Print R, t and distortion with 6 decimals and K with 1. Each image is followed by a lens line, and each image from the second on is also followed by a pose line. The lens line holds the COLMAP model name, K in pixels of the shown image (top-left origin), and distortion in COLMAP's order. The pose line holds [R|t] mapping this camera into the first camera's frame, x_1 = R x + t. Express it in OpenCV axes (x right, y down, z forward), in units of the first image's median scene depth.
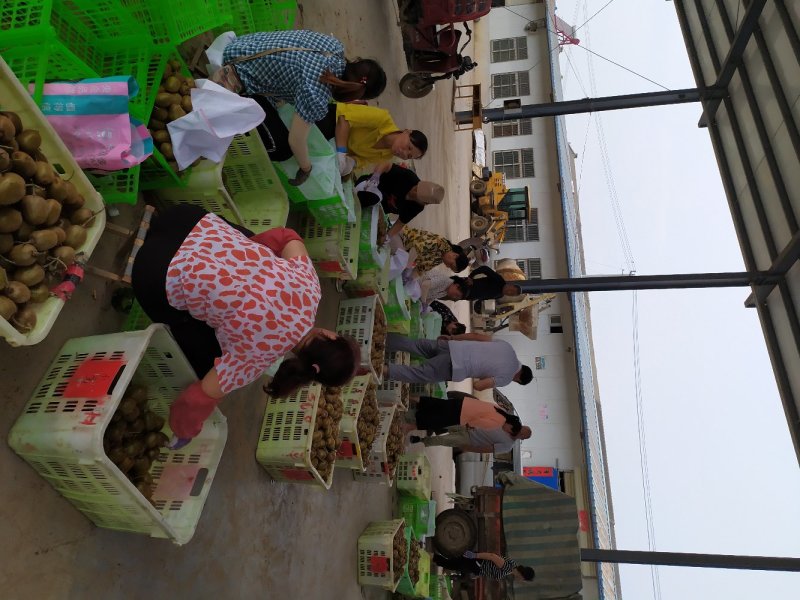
lens RADIAL K [[595.5, 0, 402.8], [0, 595.5, 308.9], [0, 0, 1]] dist [0.065664, -0.067989]
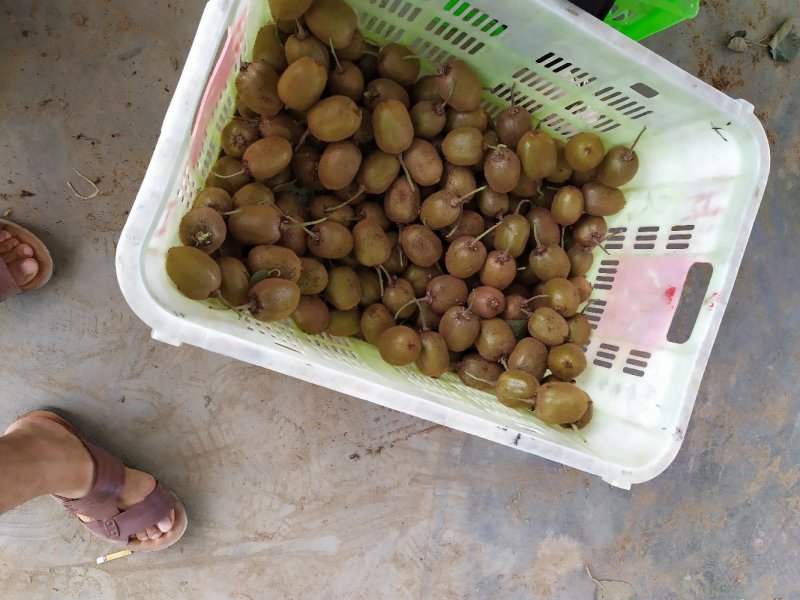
lens RADIAL K [[595.5, 0, 402.8], [0, 595.5, 308.9], [0, 0, 1]] dist [0.065664, -0.067989]
pose [[0.488389, 0.019635, -0.872405, -0.113764], [0.343511, 0.914701, 0.212891, 0.158501], [0.802170, -0.403654, 0.439985, 0.707321]]
